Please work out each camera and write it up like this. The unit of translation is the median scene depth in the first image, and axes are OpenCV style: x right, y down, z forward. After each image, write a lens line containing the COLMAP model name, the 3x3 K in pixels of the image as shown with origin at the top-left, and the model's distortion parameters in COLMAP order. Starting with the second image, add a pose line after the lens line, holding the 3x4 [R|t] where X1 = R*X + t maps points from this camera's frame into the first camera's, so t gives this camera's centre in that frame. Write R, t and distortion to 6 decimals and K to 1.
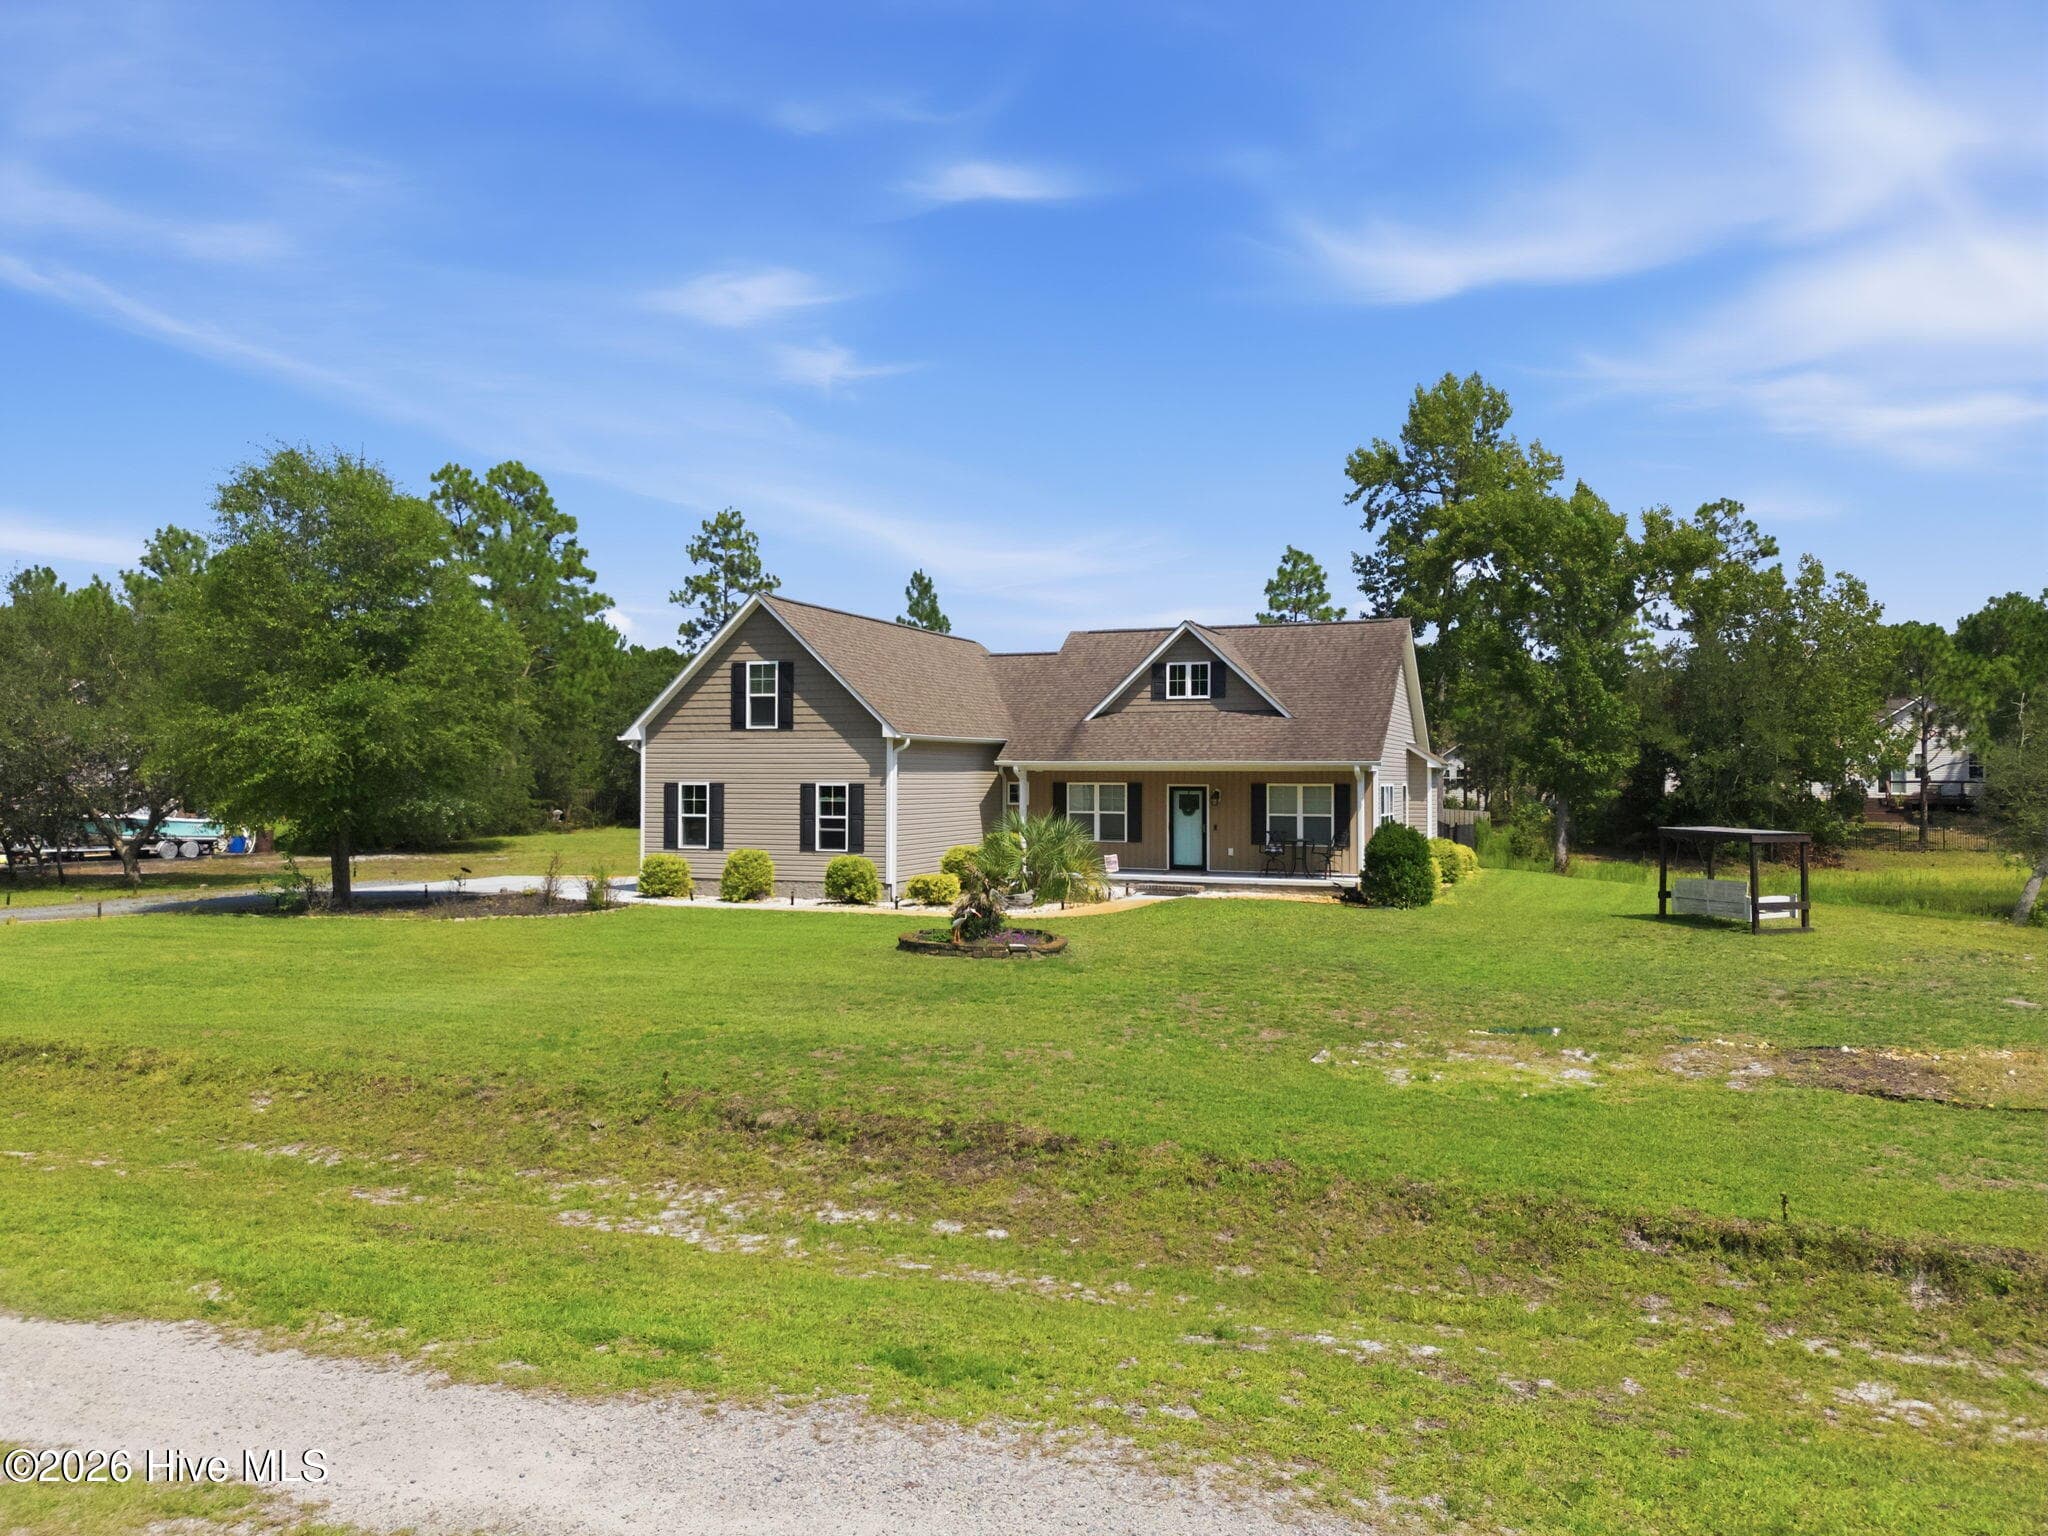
lens RADIAL K [[1472.9, 0, 1040.0], [0, 1472.9, 746.4], [0, 0, 1]] dist [0.081873, -0.083813]
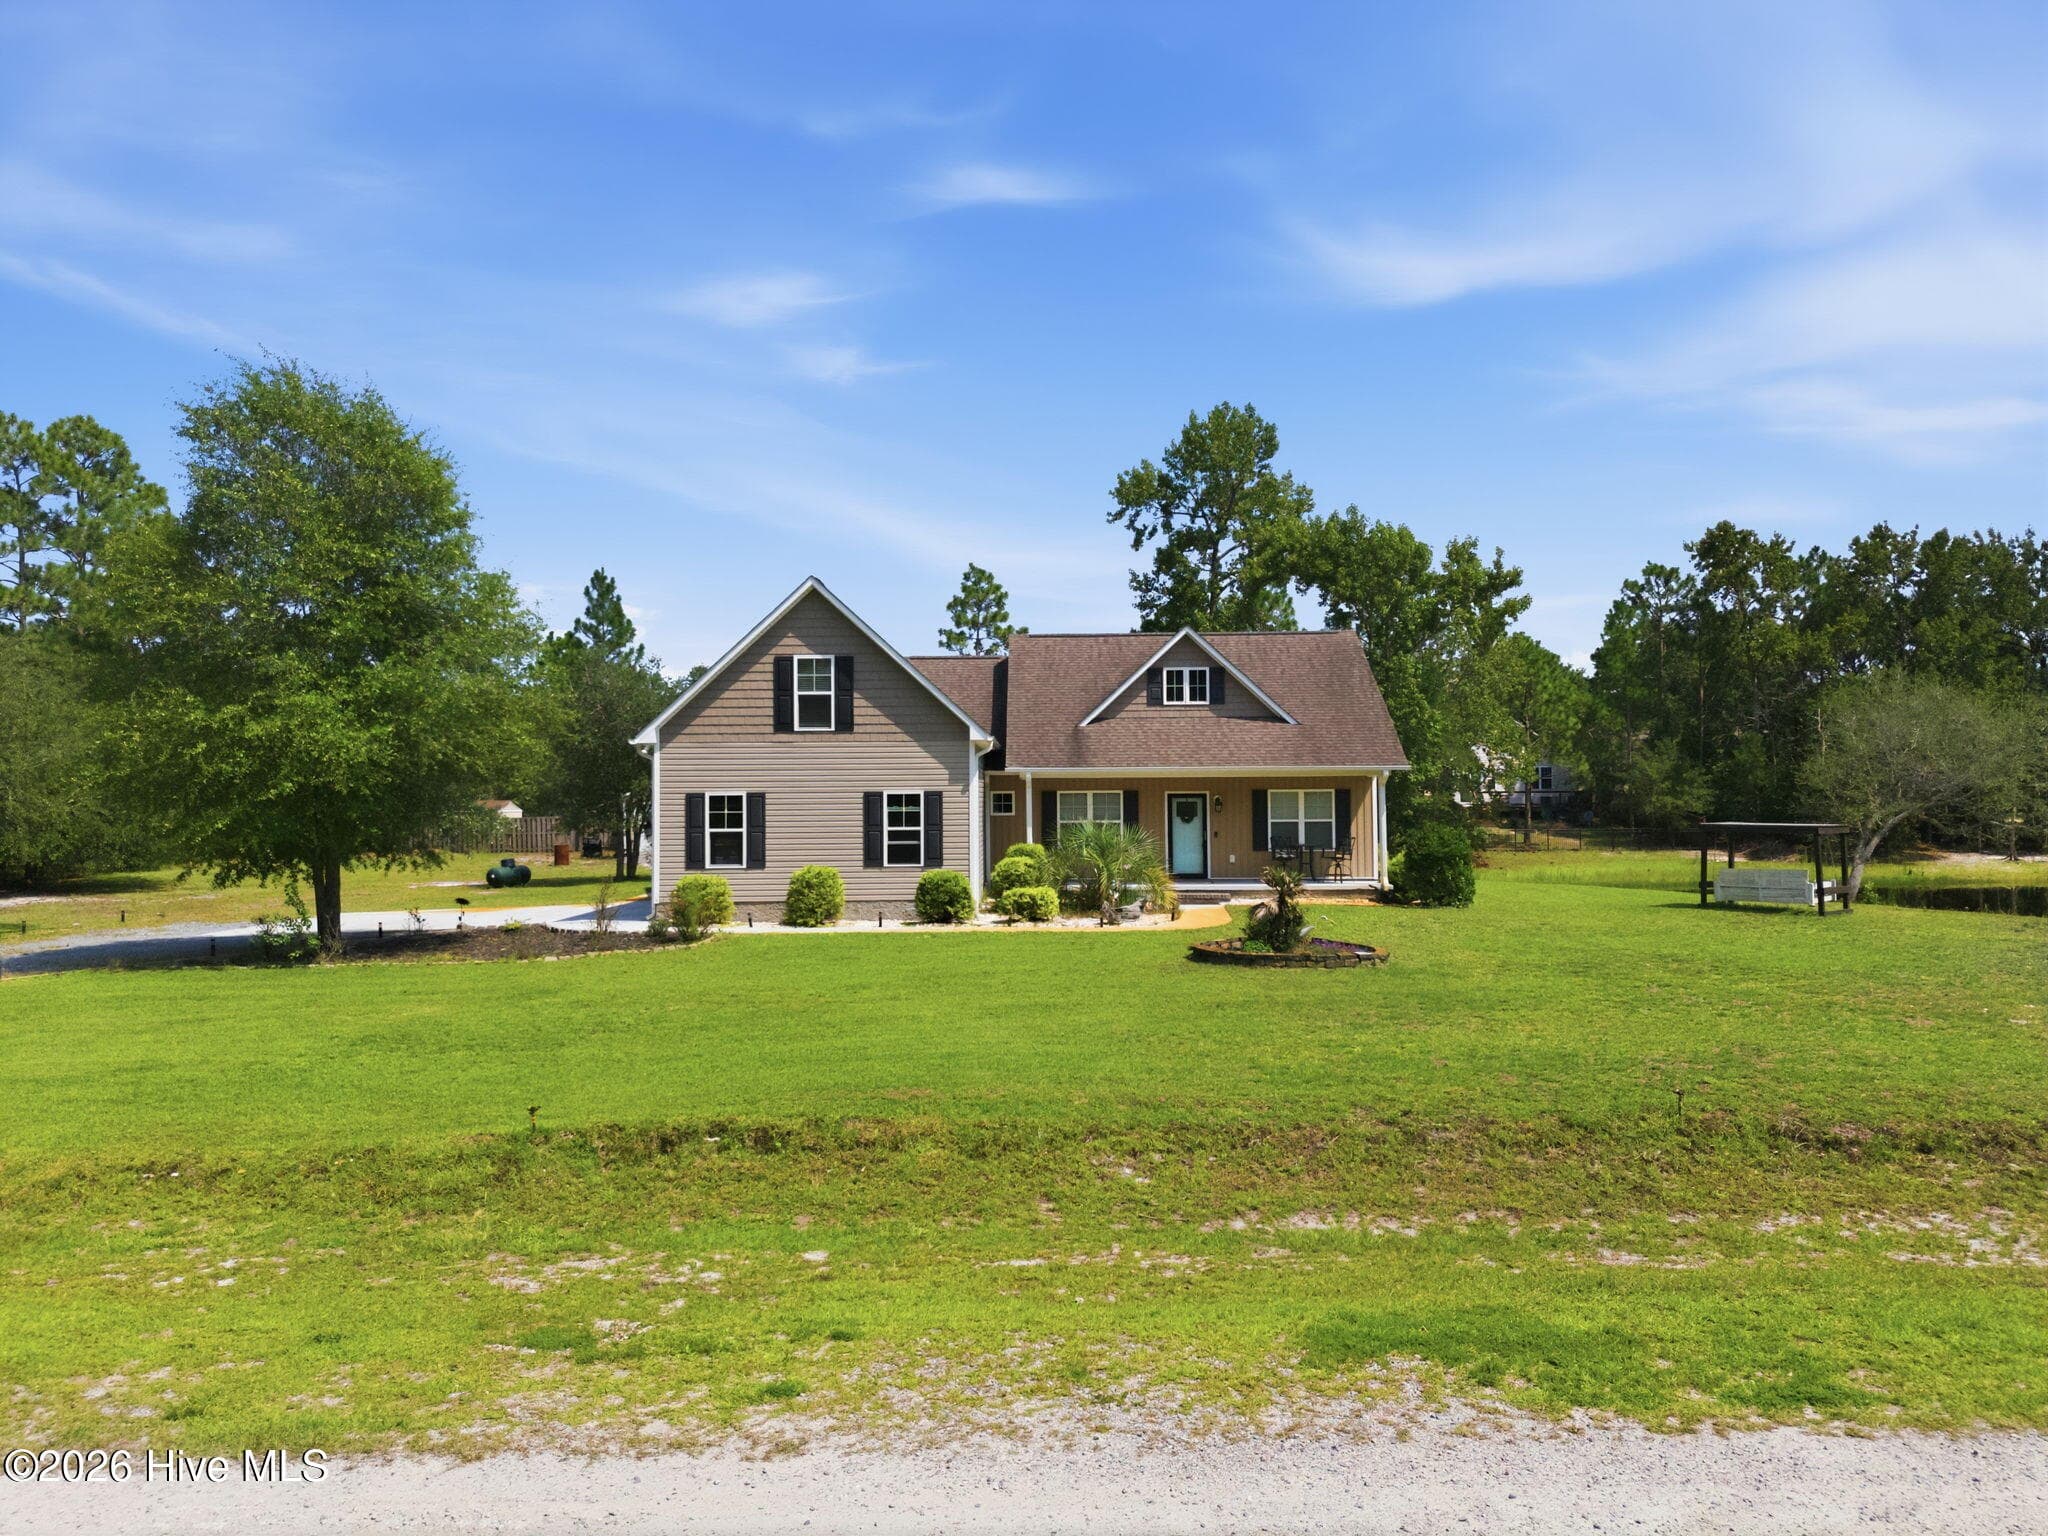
lens RADIAL K [[1472.9, 0, 1040.0], [0, 1472.9, 746.4], [0, 0, 1]] dist [0.081873, -0.083813]
pose [[0.939401, 0.001888, 0.342815, -0.357294], [0.003483, 0.999881, -0.015050, 0.010982], [-0.342802, 0.015332, 0.939282, 0.117653]]
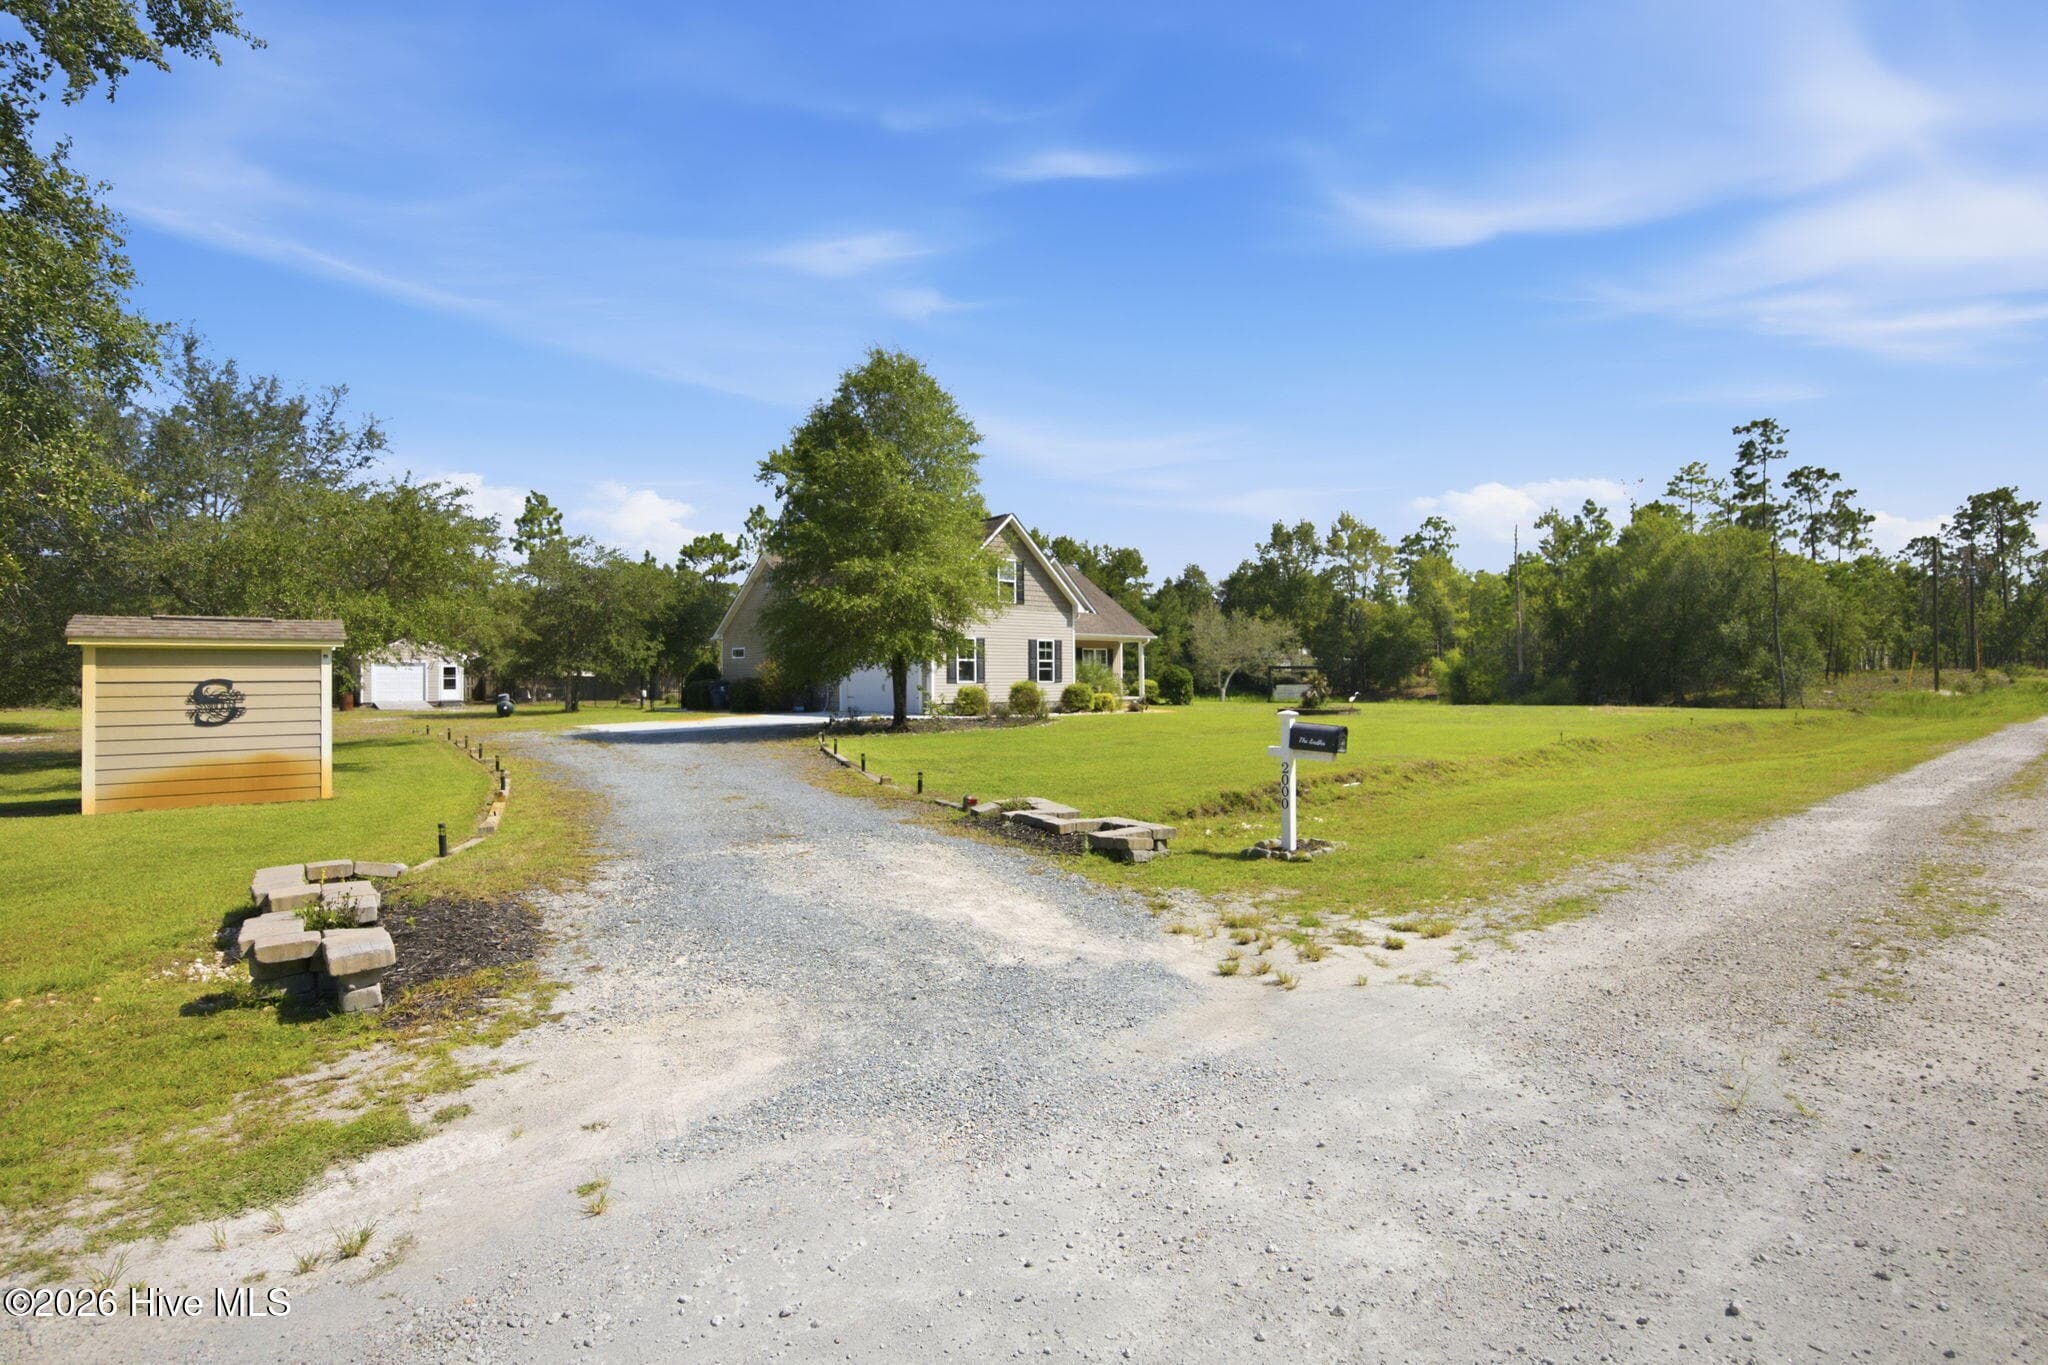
lens RADIAL K [[978.7, 0, 1021.6], [0, 978.7, 667.0], [0, 0, 1]] dist [-0.002637, -0.000221]
pose [[0.495995, 0.002456, 0.868322, -1.037010], [-0.008738, 0.999959, 0.002164, 0.050437], [-0.868281, -0.008661, 0.495997, 0.474700]]
